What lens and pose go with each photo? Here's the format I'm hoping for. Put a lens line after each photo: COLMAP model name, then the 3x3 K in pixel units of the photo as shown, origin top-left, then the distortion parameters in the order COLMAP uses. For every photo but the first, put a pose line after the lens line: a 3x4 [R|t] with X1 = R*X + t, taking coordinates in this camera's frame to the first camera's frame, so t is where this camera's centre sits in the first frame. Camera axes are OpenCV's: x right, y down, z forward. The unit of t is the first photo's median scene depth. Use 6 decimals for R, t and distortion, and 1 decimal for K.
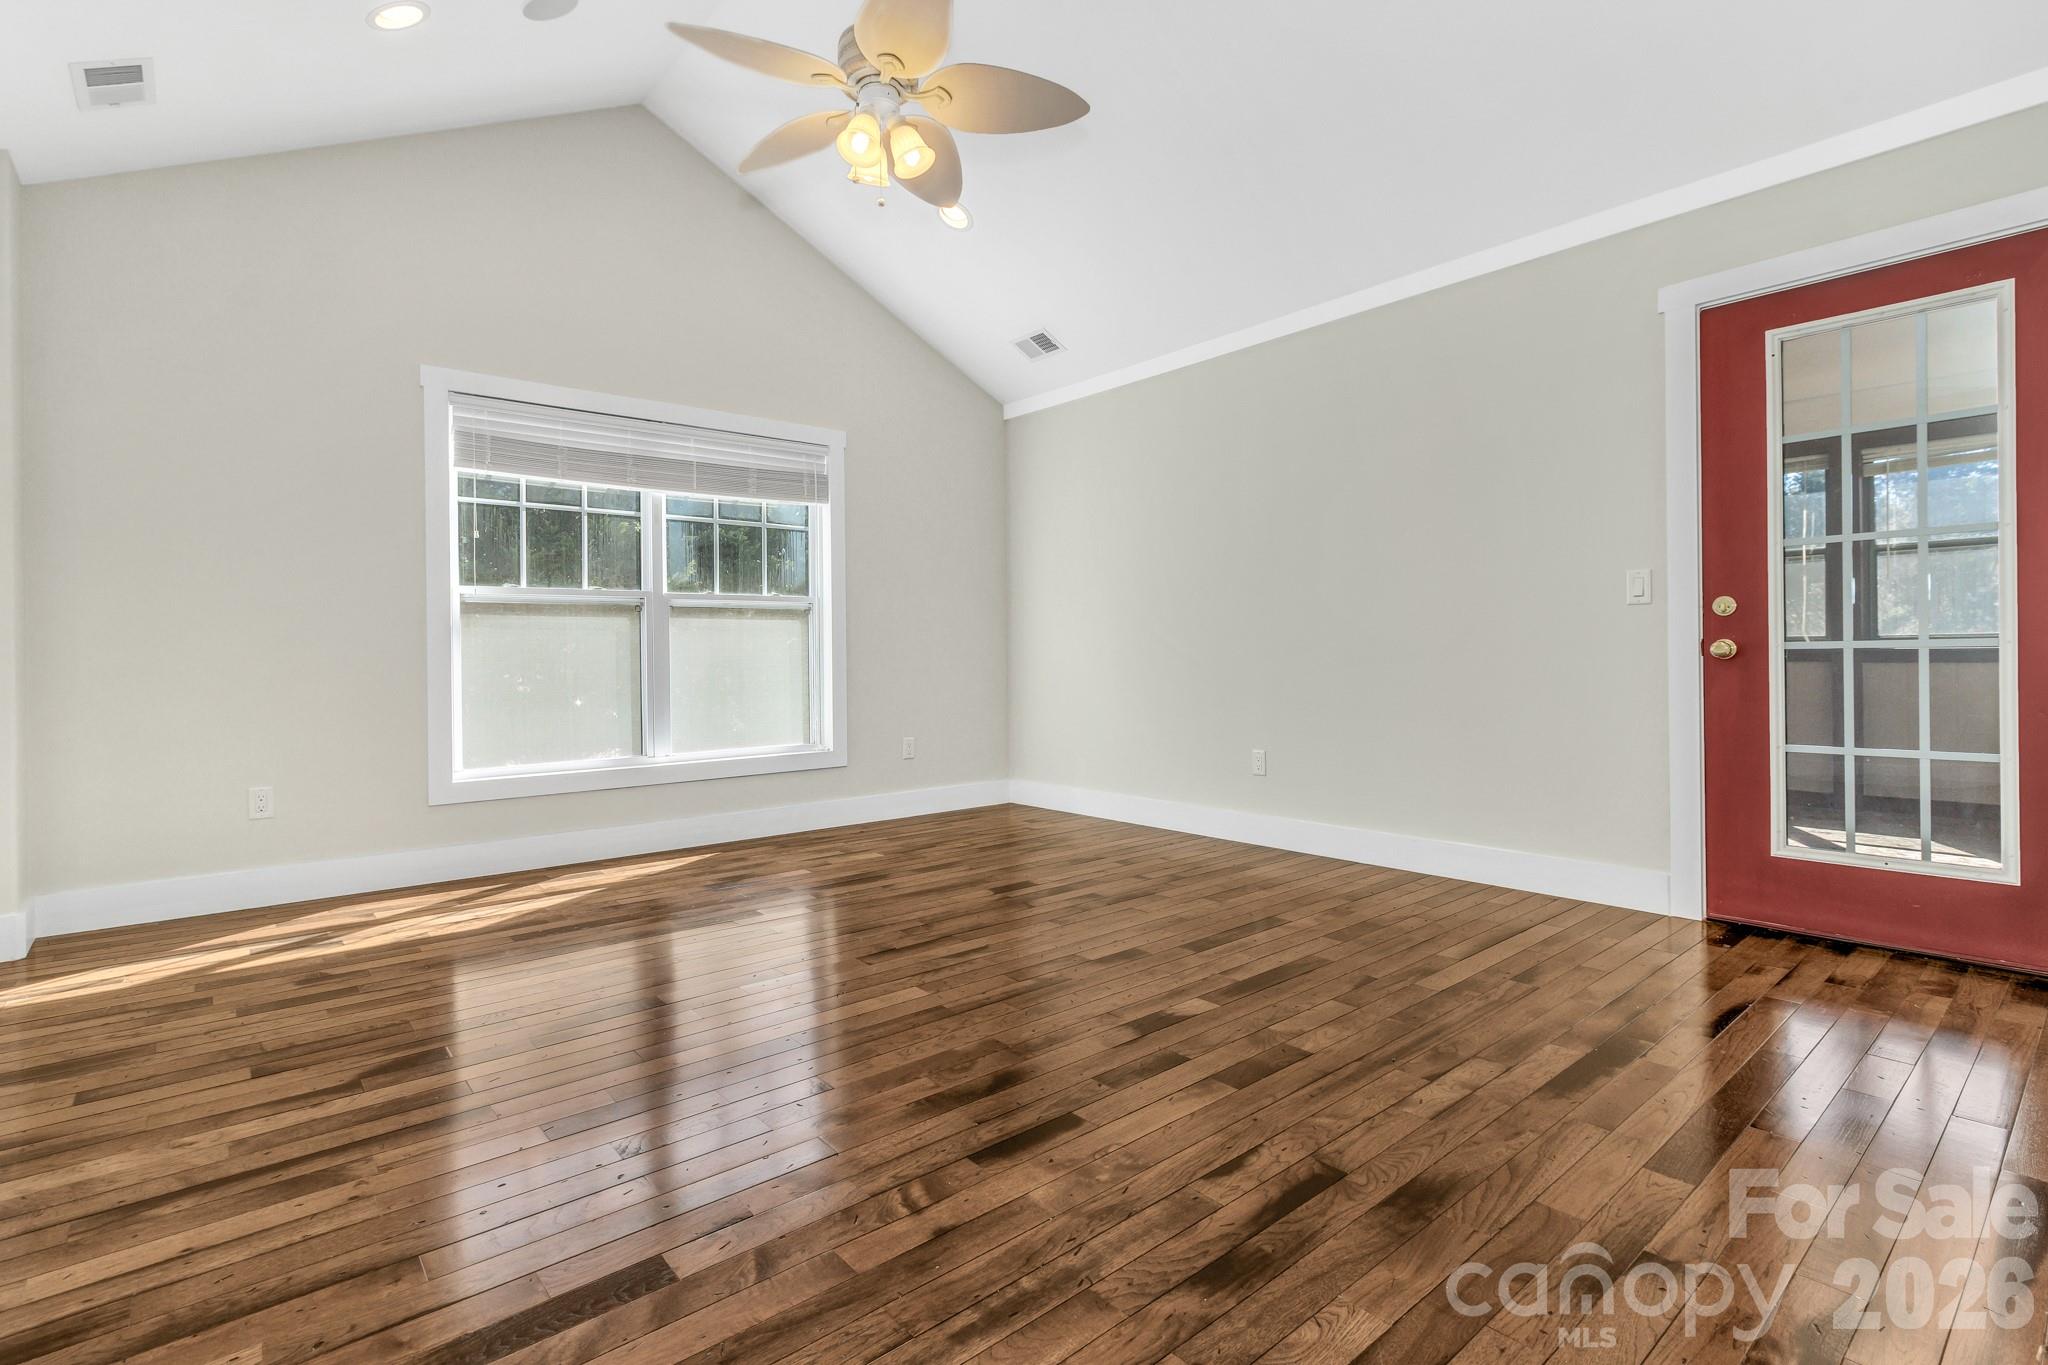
lens RADIAL K [[962.9, 0, 1029.2], [0, 962.9, 652.0], [0, 0, 1]] dist [-0.000212, 0.000037]
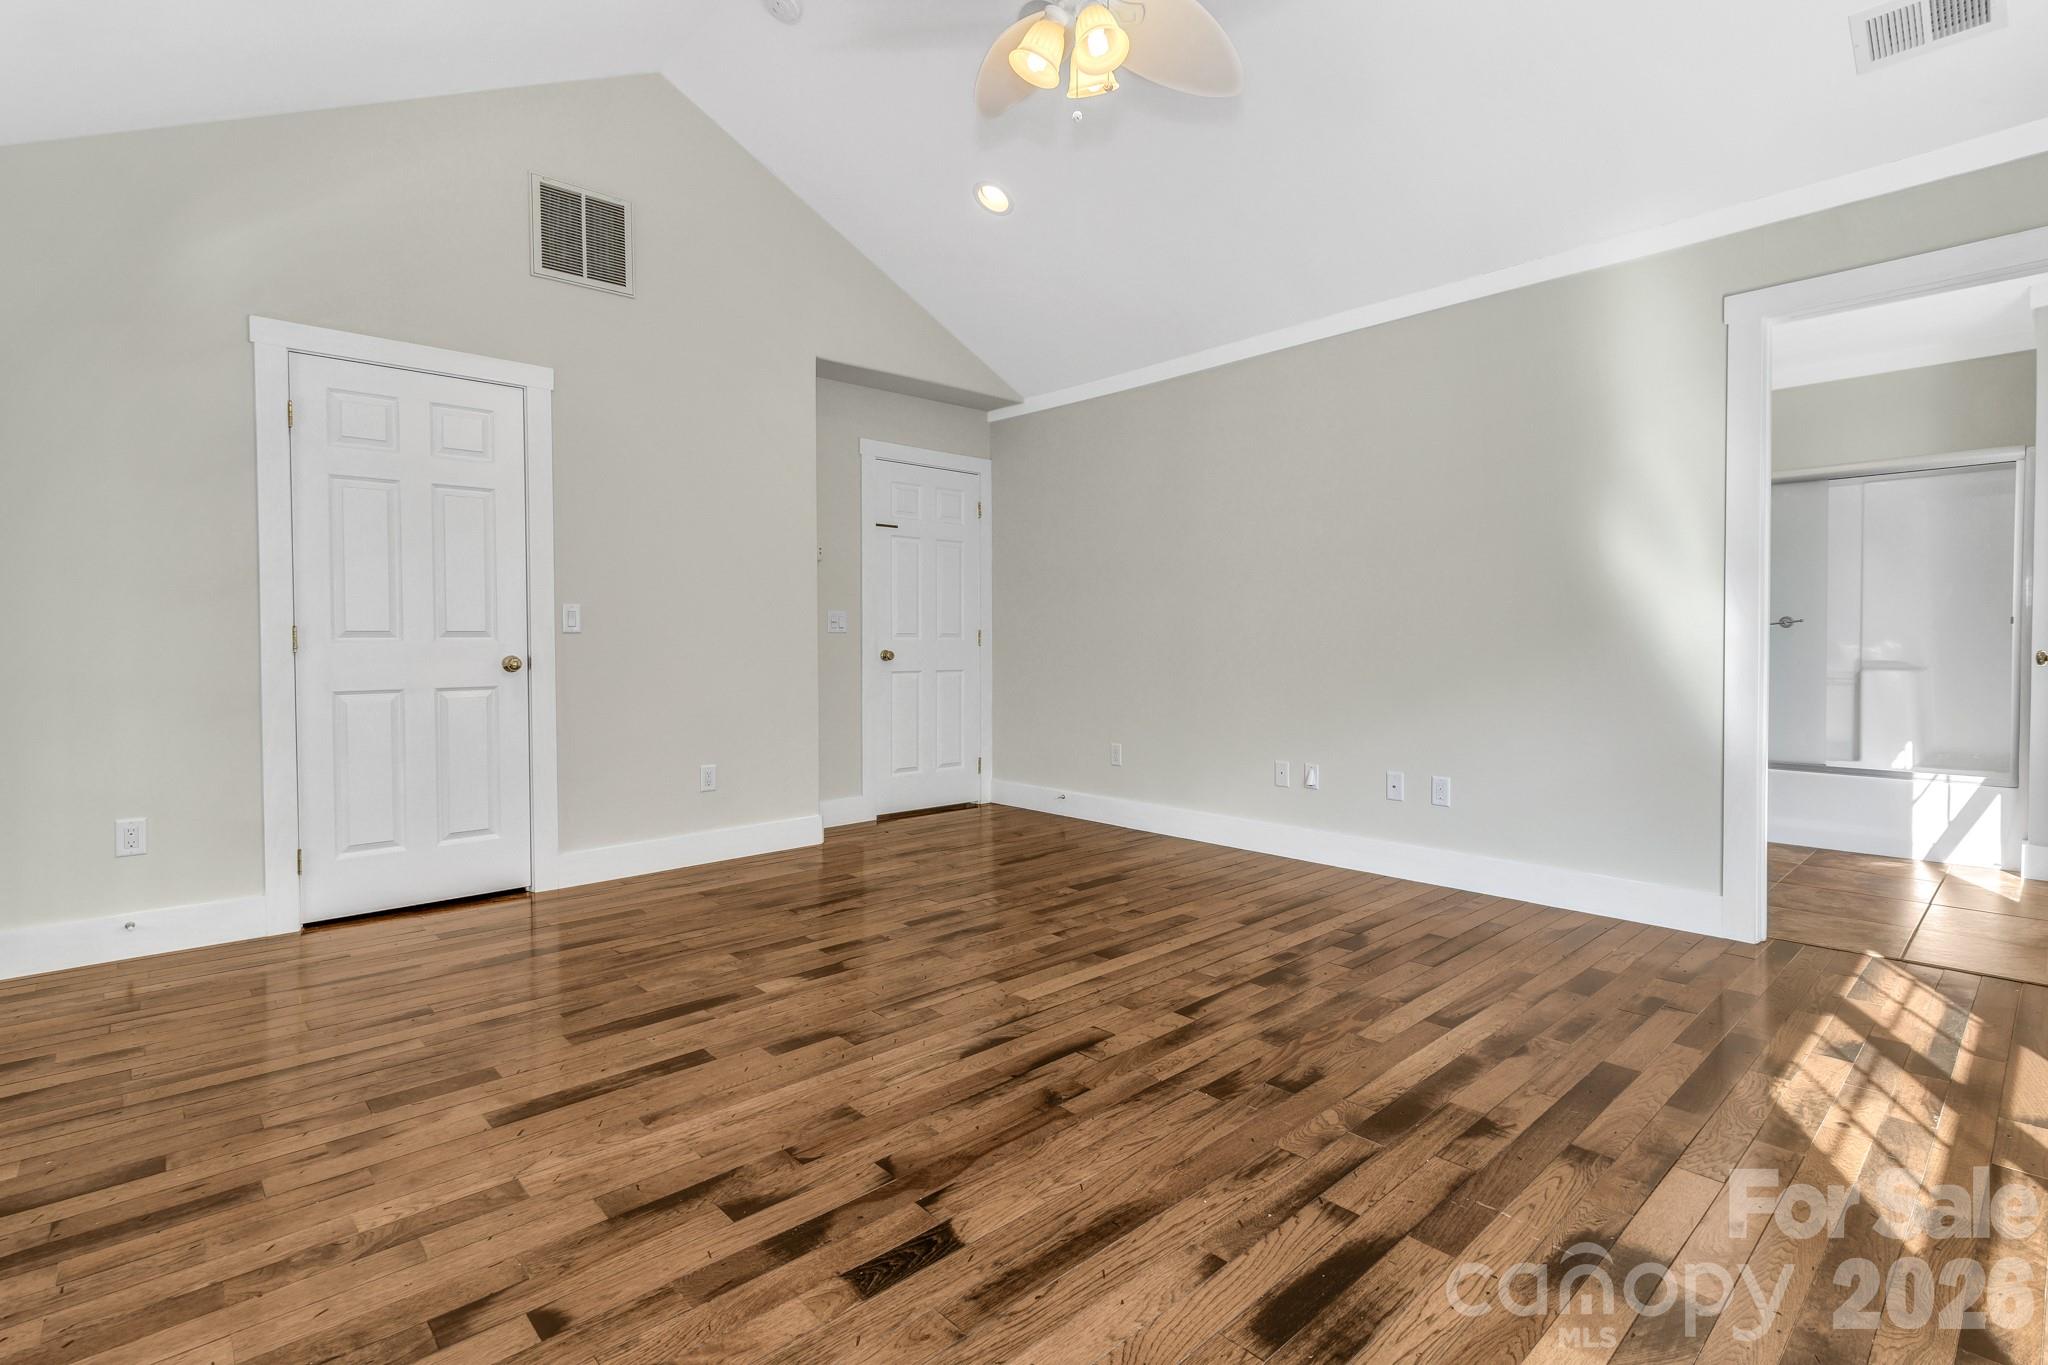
lens RADIAL K [[962.9, 0, 1029.2], [0, 962.9, 652.0], [0, 0, 1]] dist [-0.000212, 0.000037]
pose [[-0.999126, 0.015364, -0.038885, -0.095295], [0.014902, 0.999815, 0.012146, -0.040784], [0.039065, 0.011556, -0.999170, 2.310628]]
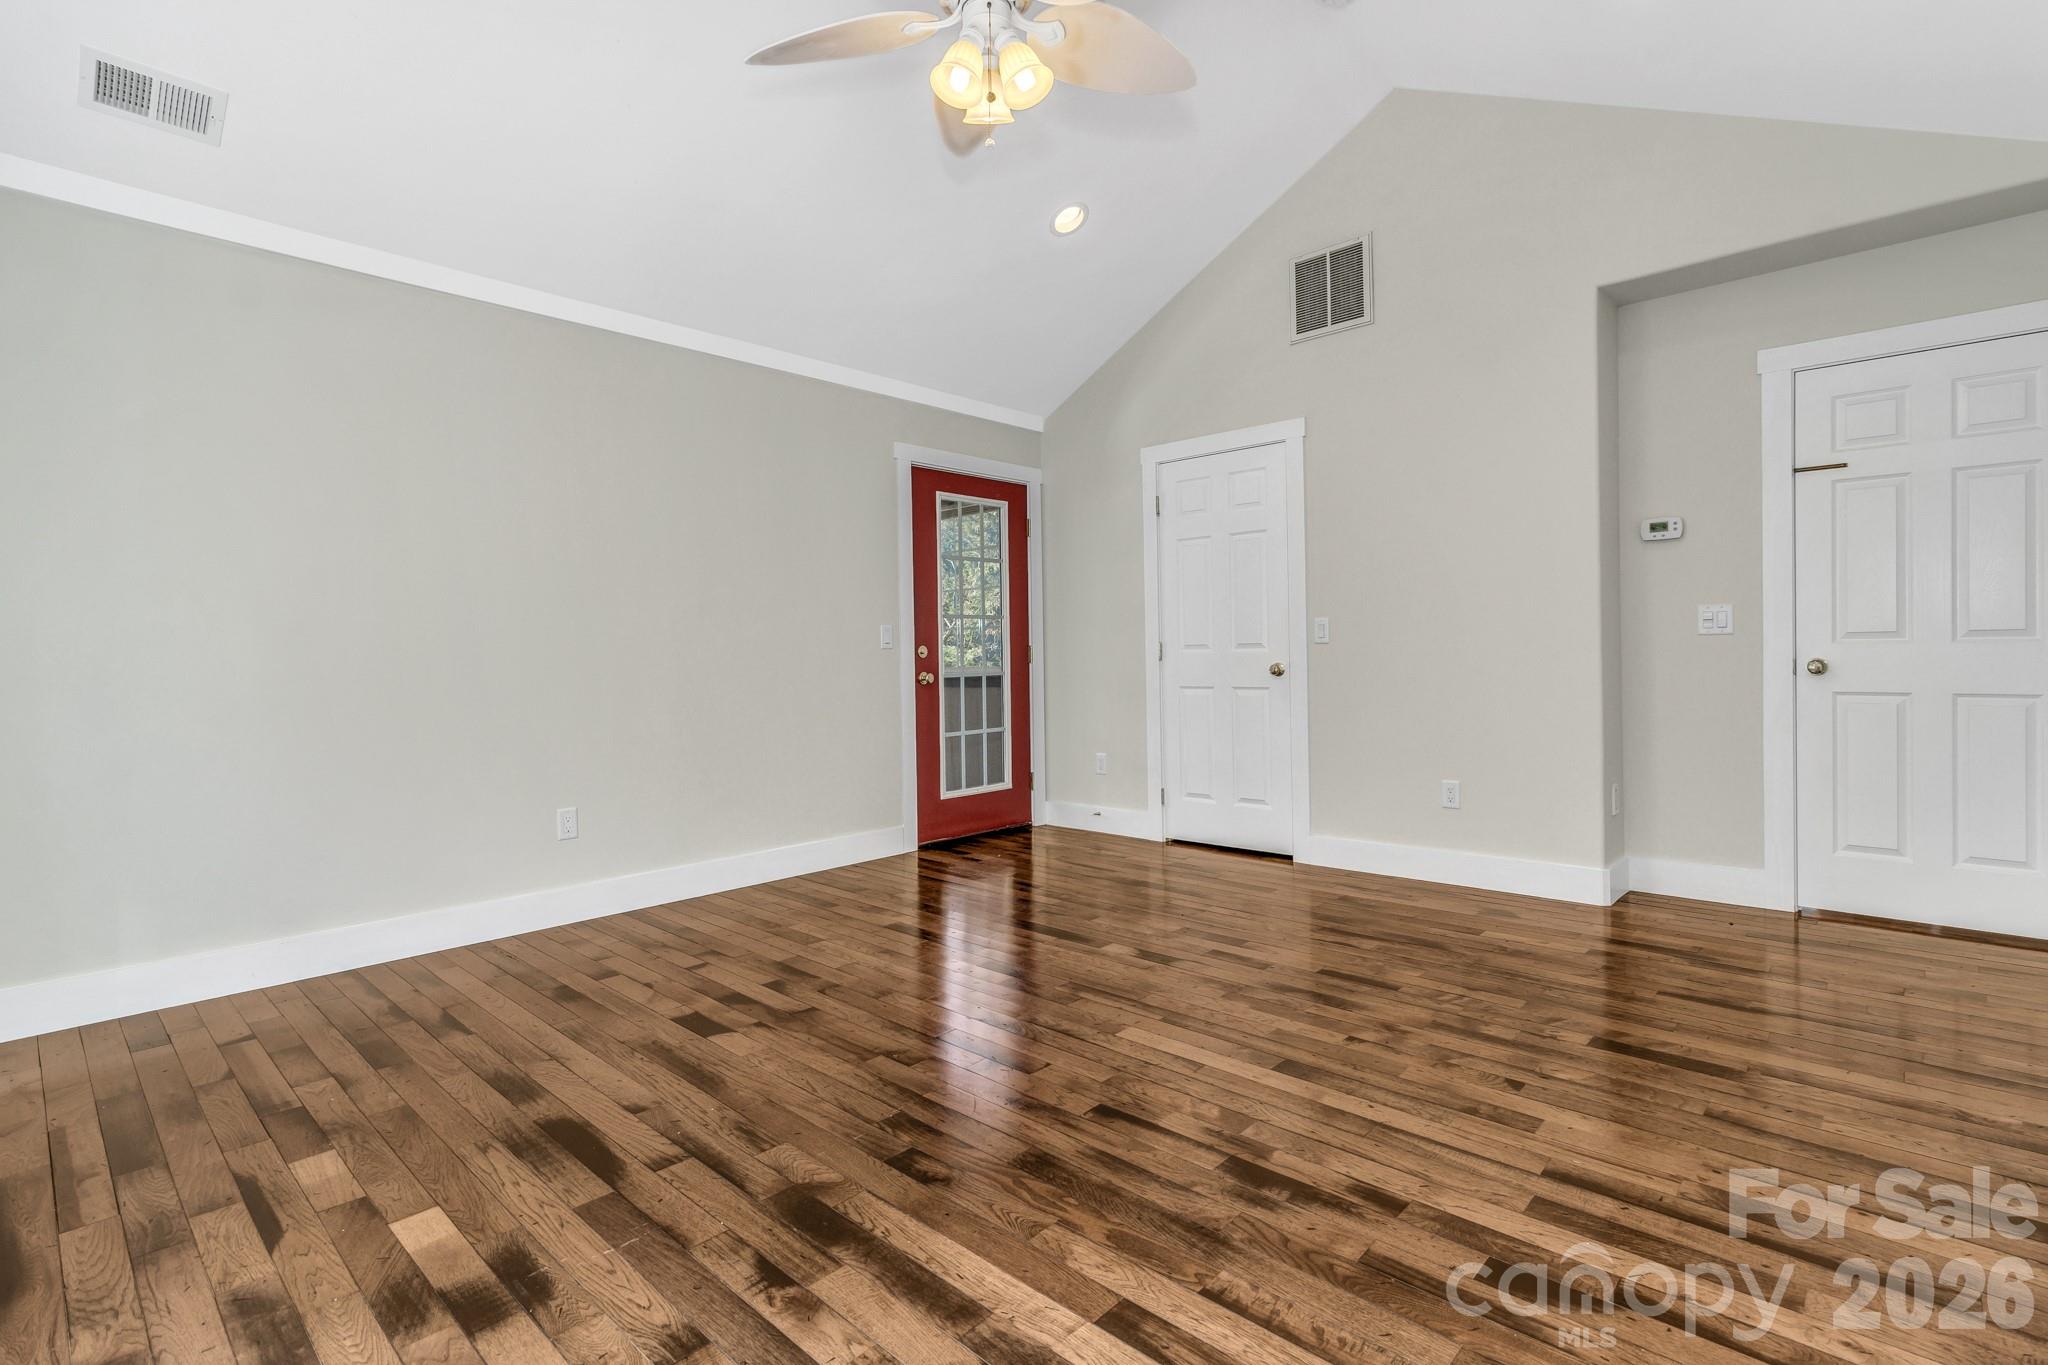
lens RADIAL K [[962.9, 0, 1029.2], [0, 962.9, 652.0], [0, 0, 1]] dist [-0.000212, 0.000037]
pose [[-0.116107, 0.014555, 0.993130, -1.234793], [0.014943, 0.999805, -0.012906, -0.031858], [-0.993124, 0.013342, -0.116302, 1.365082]]
